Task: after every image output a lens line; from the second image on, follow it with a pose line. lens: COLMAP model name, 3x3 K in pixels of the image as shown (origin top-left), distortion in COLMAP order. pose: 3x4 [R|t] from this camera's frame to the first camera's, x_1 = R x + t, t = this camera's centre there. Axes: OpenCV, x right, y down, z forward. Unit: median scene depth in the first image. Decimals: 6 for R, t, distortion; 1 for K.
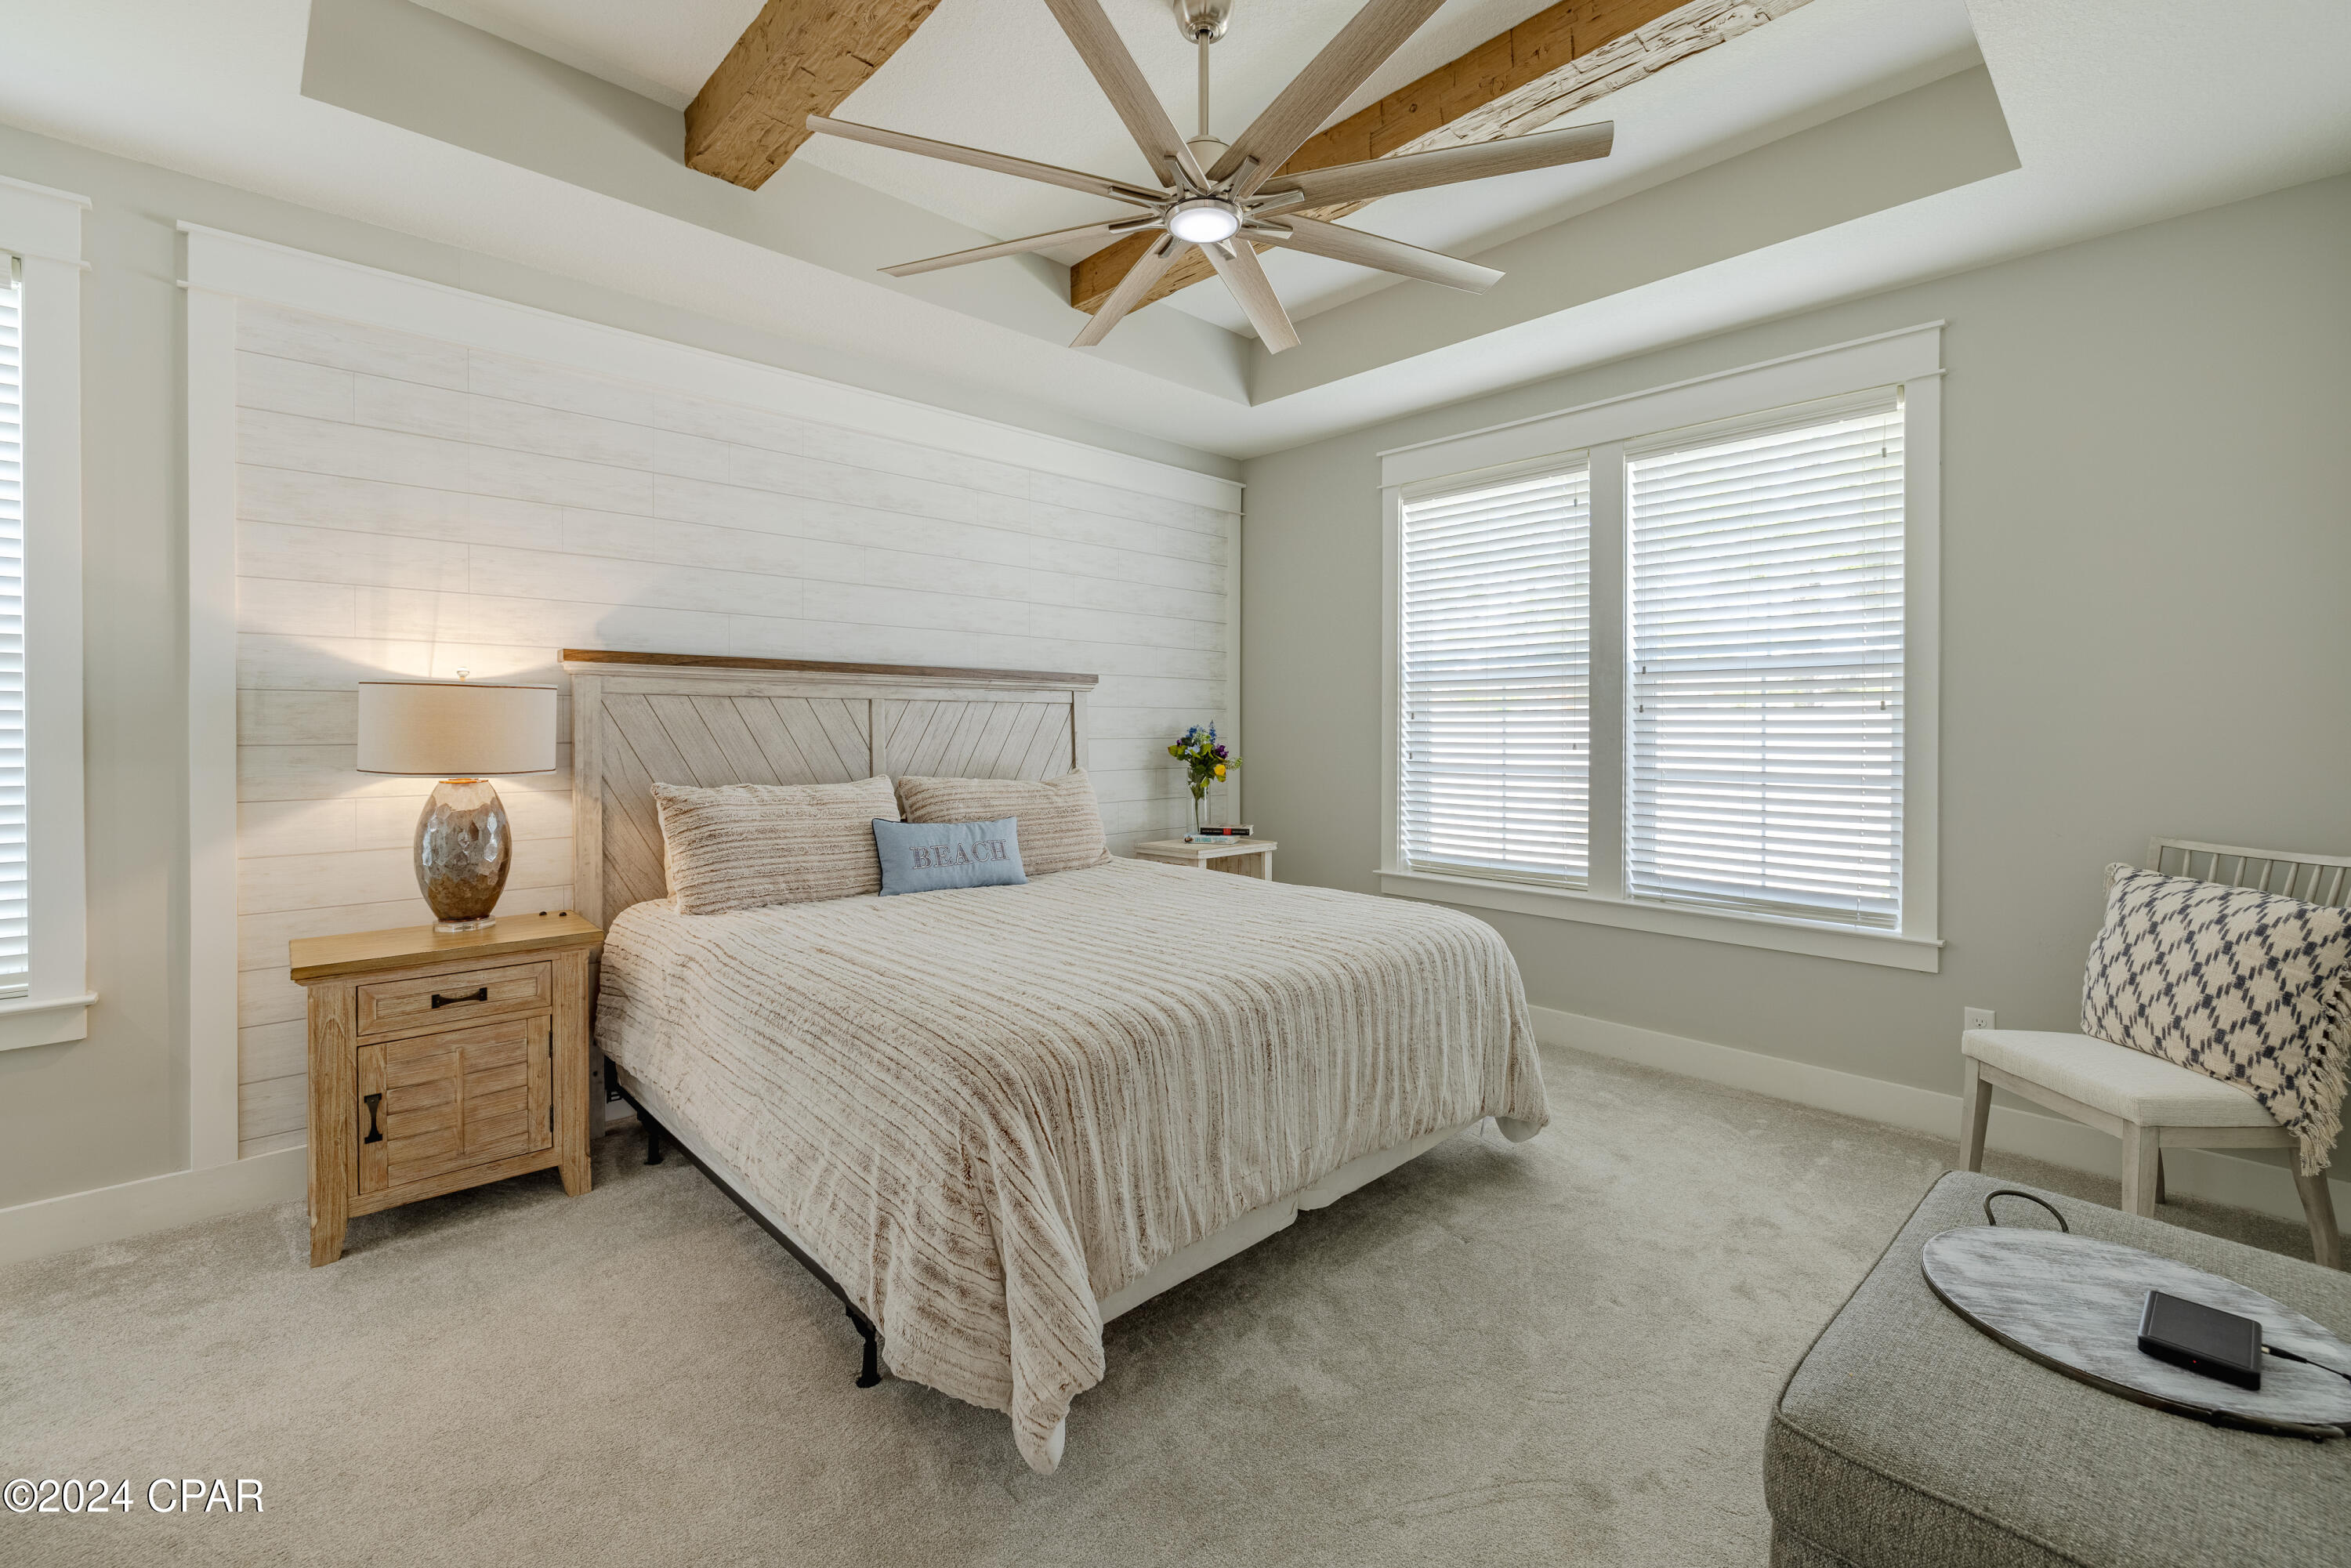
lens RADIAL K [[1016.0, 0, 1181.9], [0, 1016.0, 733.6], [0, 0, 1]] dist [0.000162, -0.000069]
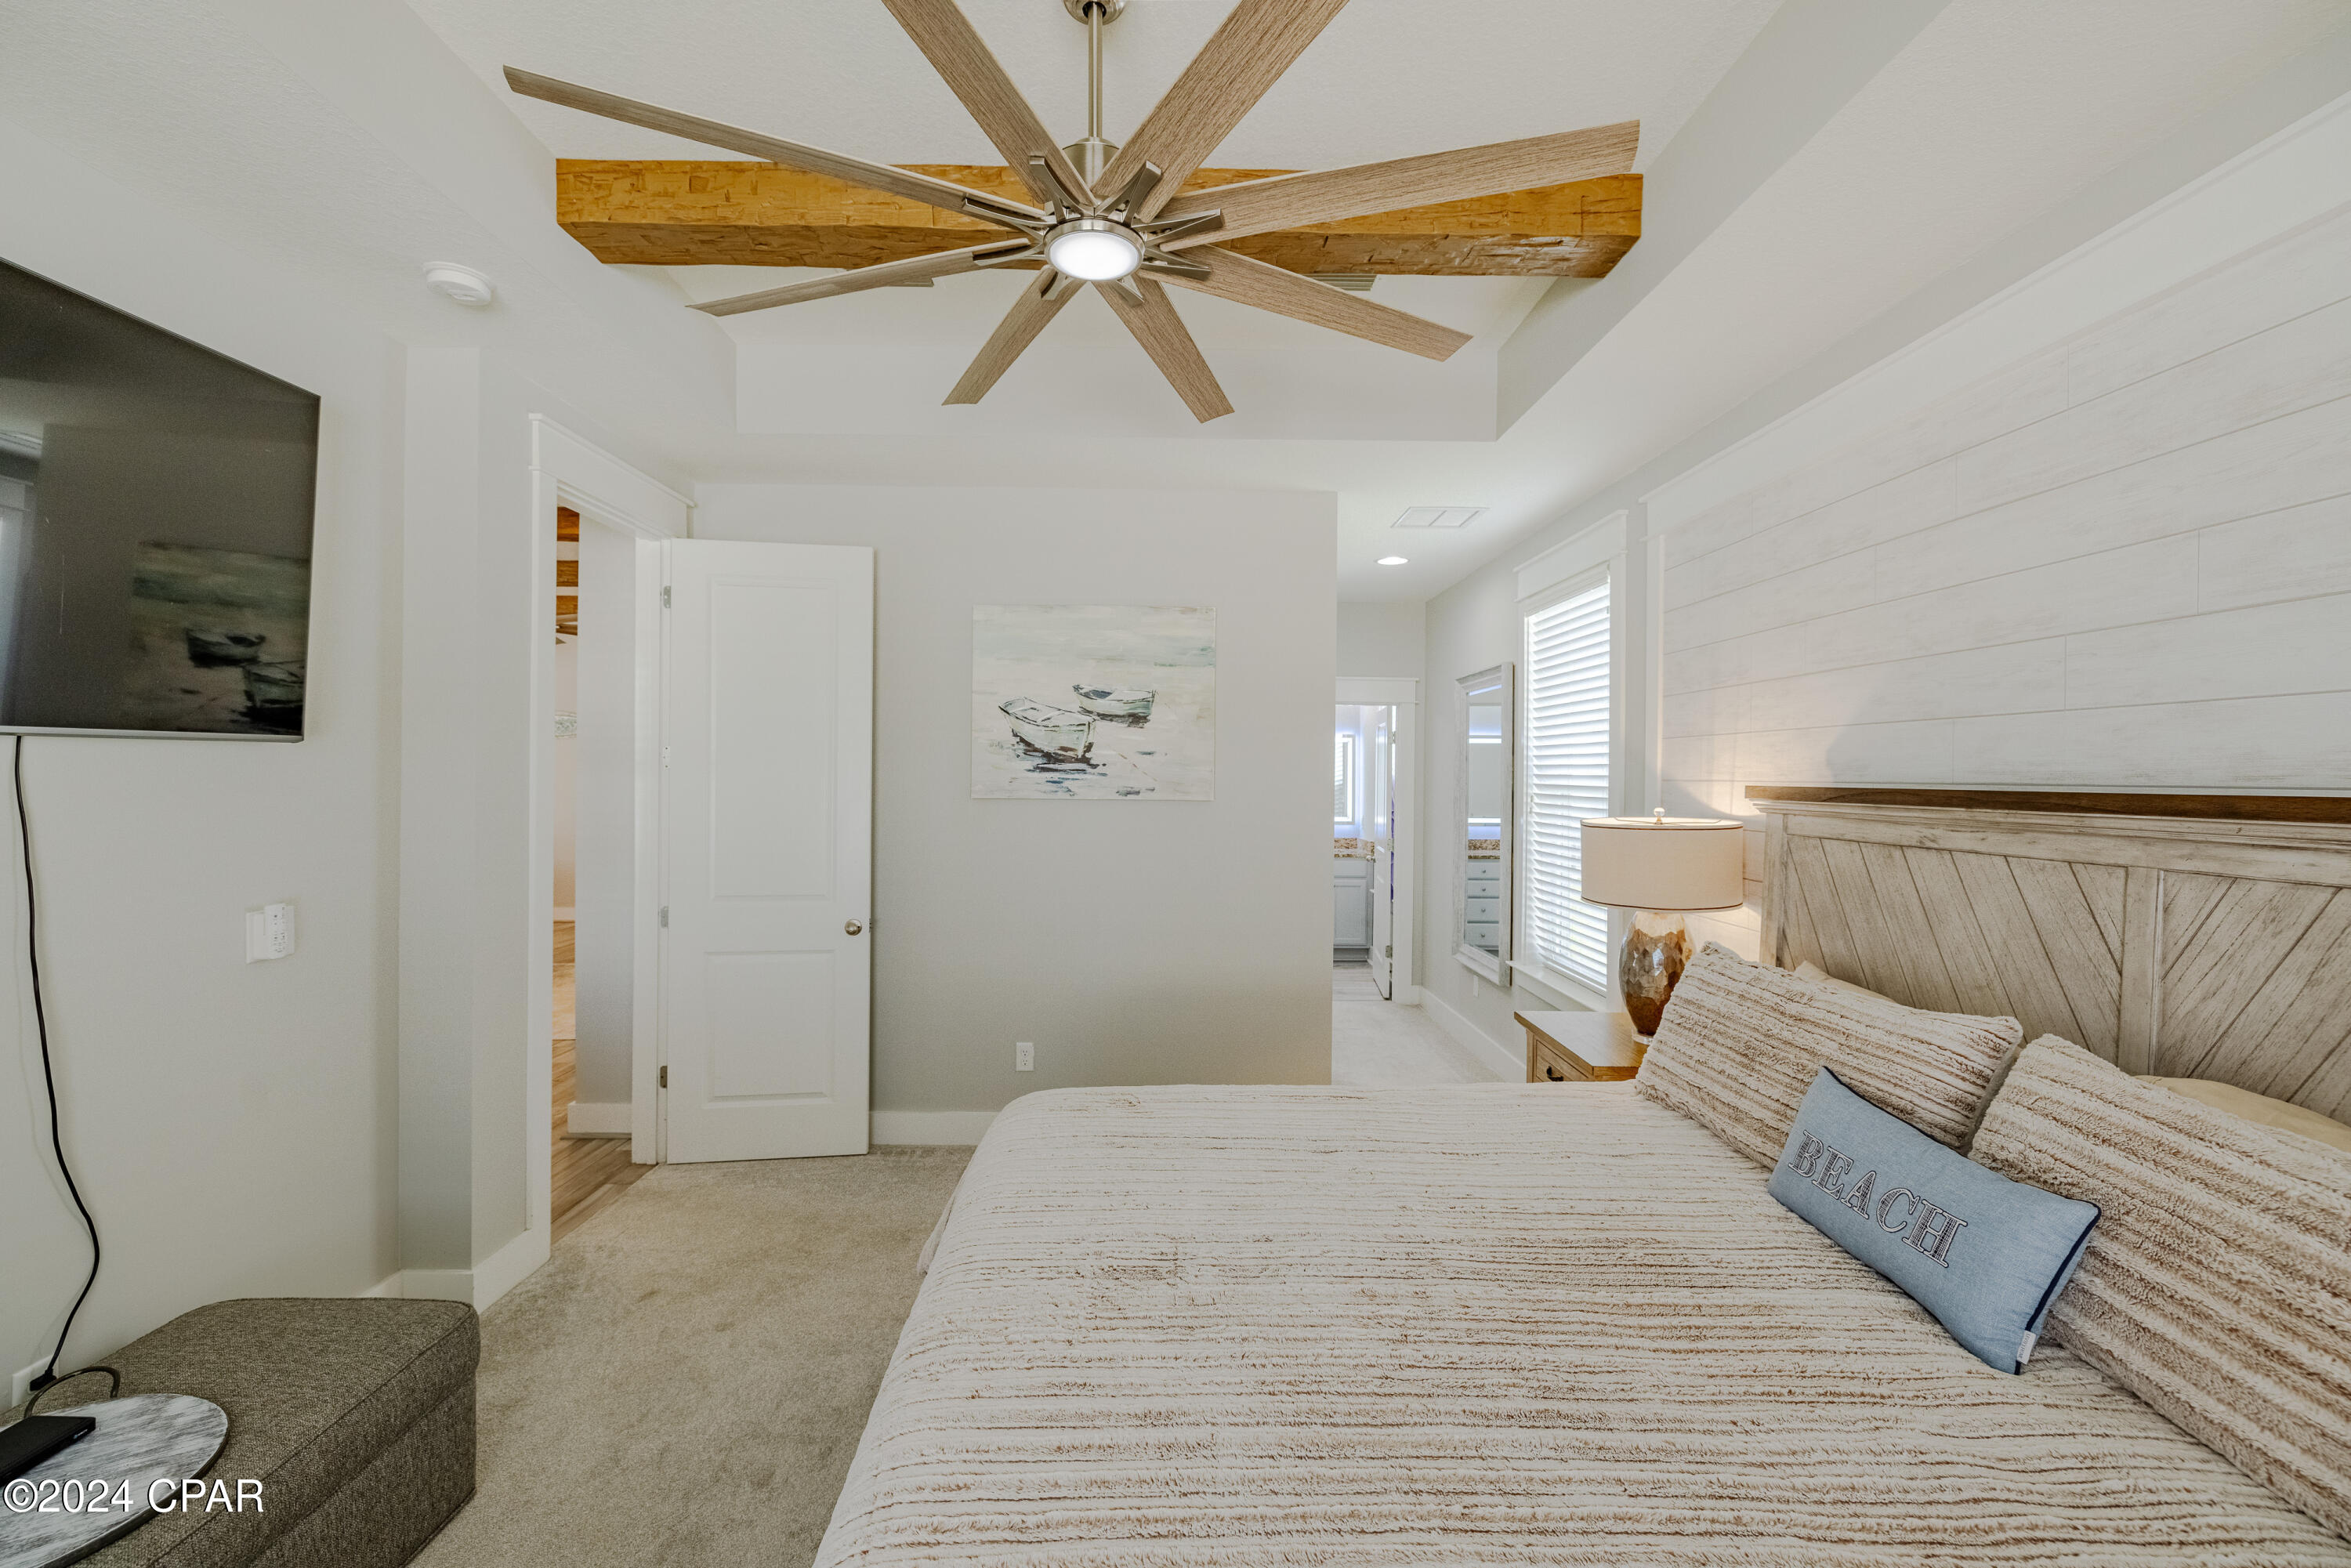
lens RADIAL K [[967.3, 0, 1161.5], [0, 967.3, 774.6], [0, 0, 1]] dist [0.000706, 0.000307]
pose [[-0.696509, -0.004830, -0.717532, 0.325479], [-0.012014, 0.999916, 0.004931, -0.073850], [0.717447, 0.012055, -0.696508, 0.995574]]
